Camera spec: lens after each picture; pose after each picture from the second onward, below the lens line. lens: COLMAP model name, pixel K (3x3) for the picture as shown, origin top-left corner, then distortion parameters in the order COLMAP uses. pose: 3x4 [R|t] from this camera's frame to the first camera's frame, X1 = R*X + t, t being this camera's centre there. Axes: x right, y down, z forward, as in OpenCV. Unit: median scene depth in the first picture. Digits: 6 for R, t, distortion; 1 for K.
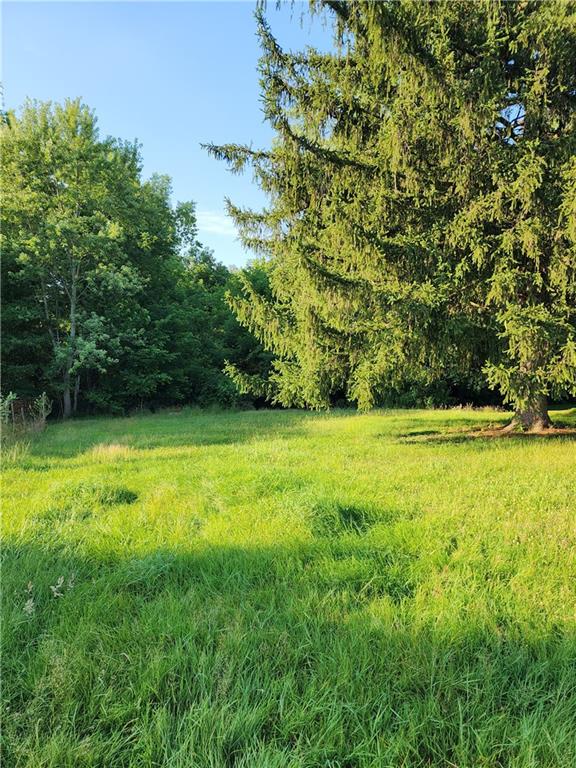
lens RADIAL K [[524.3, 0, 288.0], [0, 524.3, 384.0], [0, 0, 1]] dist [0.124372, -0.084074]
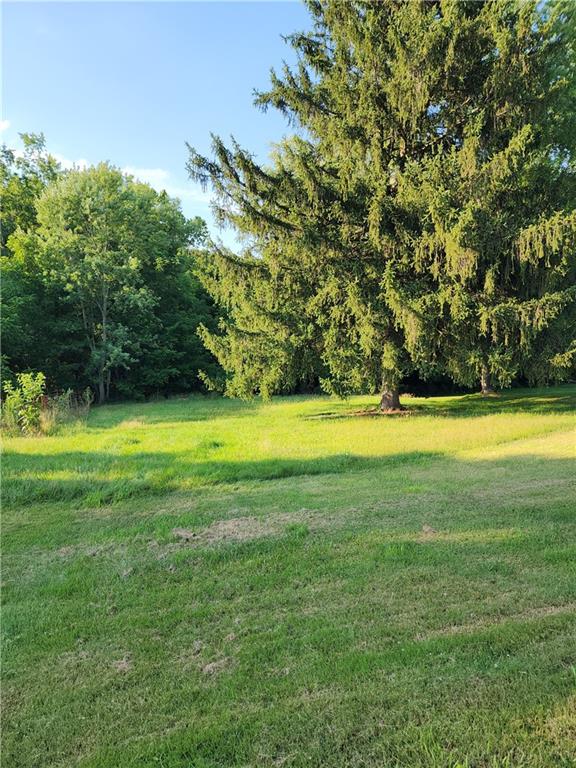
lens RADIAL K [[514.9, 0, 291.5], [0, 514.9, 383.9], [0, 0, 1]] dist [0.088440, -0.081260]
pose [[0.999424, -0.007987, -0.032995, 0.113202], [0.009162, 0.999323, 0.035624, -0.028941], [0.032688, -0.035906, 0.998820, -0.308545]]
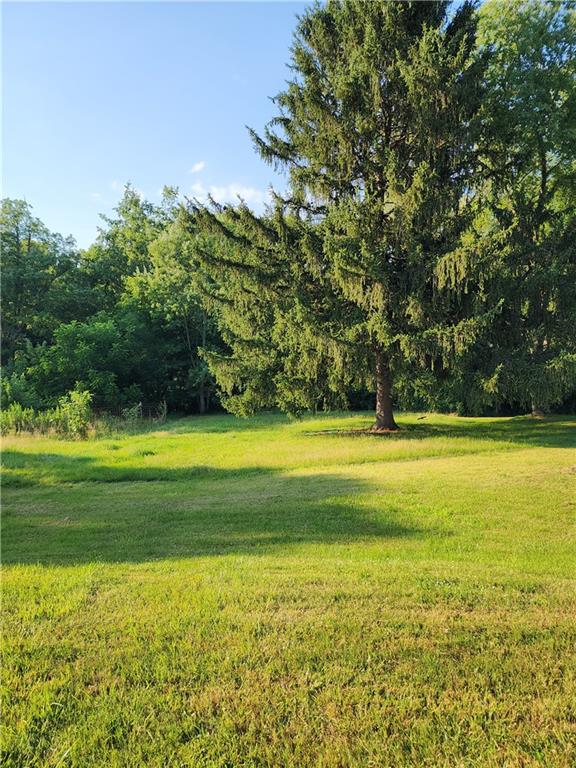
lens RADIAL K [[515.3, 0, 294.3], [0, 515.3, 380.4], [0, 0, 1]] dist [0.089239, -0.080358]
pose [[0.934804, -0.004675, -0.355134, 0.409534], [0.006021, 0.999978, 0.002684, -0.040425], [0.355113, -0.004647, 0.934812, -0.327158]]
